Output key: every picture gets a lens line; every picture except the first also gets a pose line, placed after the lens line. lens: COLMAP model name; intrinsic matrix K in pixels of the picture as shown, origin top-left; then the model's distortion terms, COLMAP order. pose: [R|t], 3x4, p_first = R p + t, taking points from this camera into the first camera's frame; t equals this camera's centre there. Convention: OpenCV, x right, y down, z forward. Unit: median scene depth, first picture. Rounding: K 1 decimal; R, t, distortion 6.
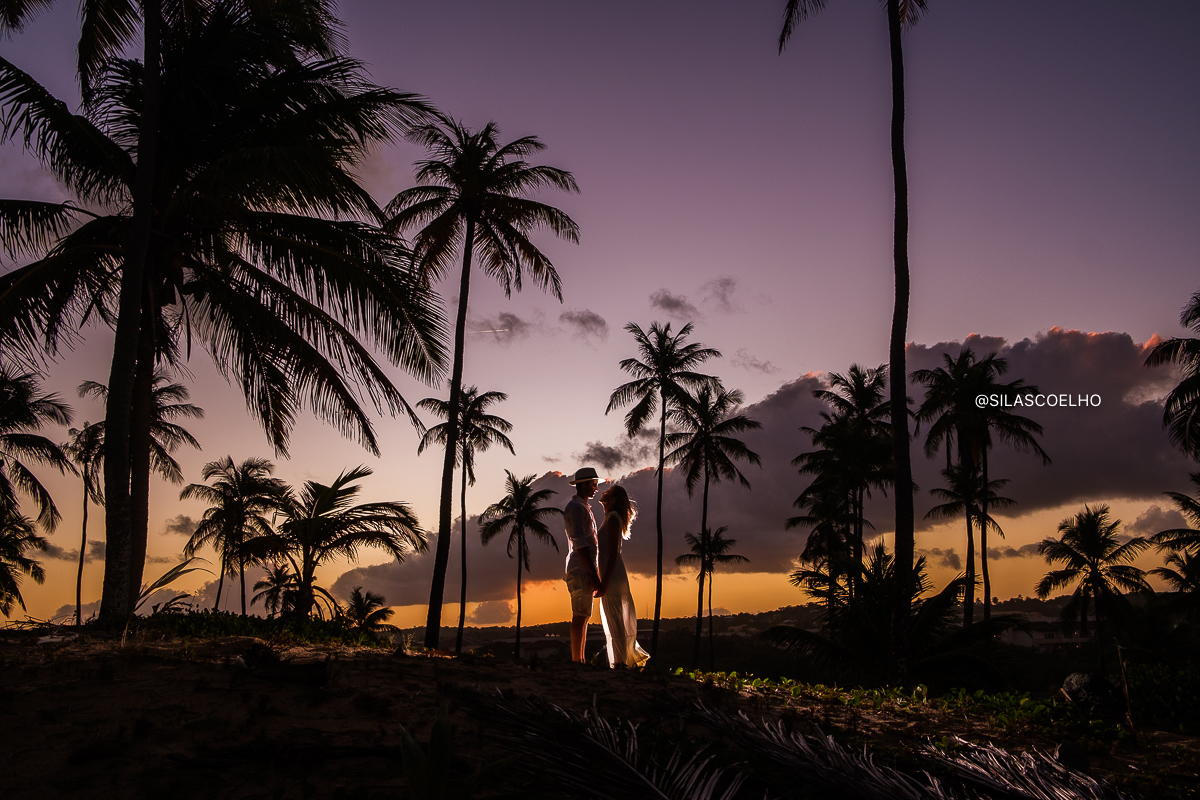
lens RADIAL K [[1222.3, 0, 600.0], [0, 1222.3, 400.0], [0, 0, 1]] dist [-0.280526, -0.000039]
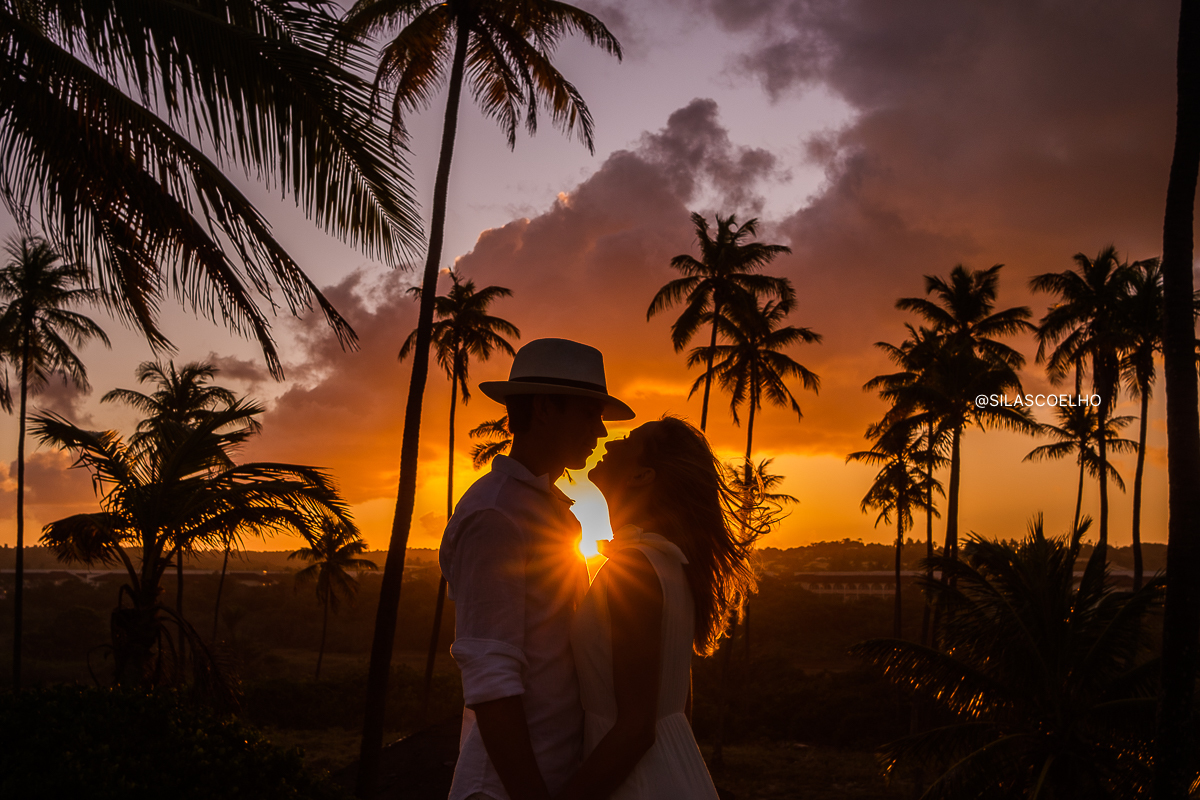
lens RADIAL K [[1239.9, 0, 600.0], [0, 1239.9, 400.0], [0, 0, 1]] dist [0.099487, 0.003373]
pose [[0.999478, 0.031981, -0.004629, -0.017542], [-0.031528, 0.996514, 0.077242, 0.003116], [0.007083, -0.077056, 0.997002, 0.251173]]
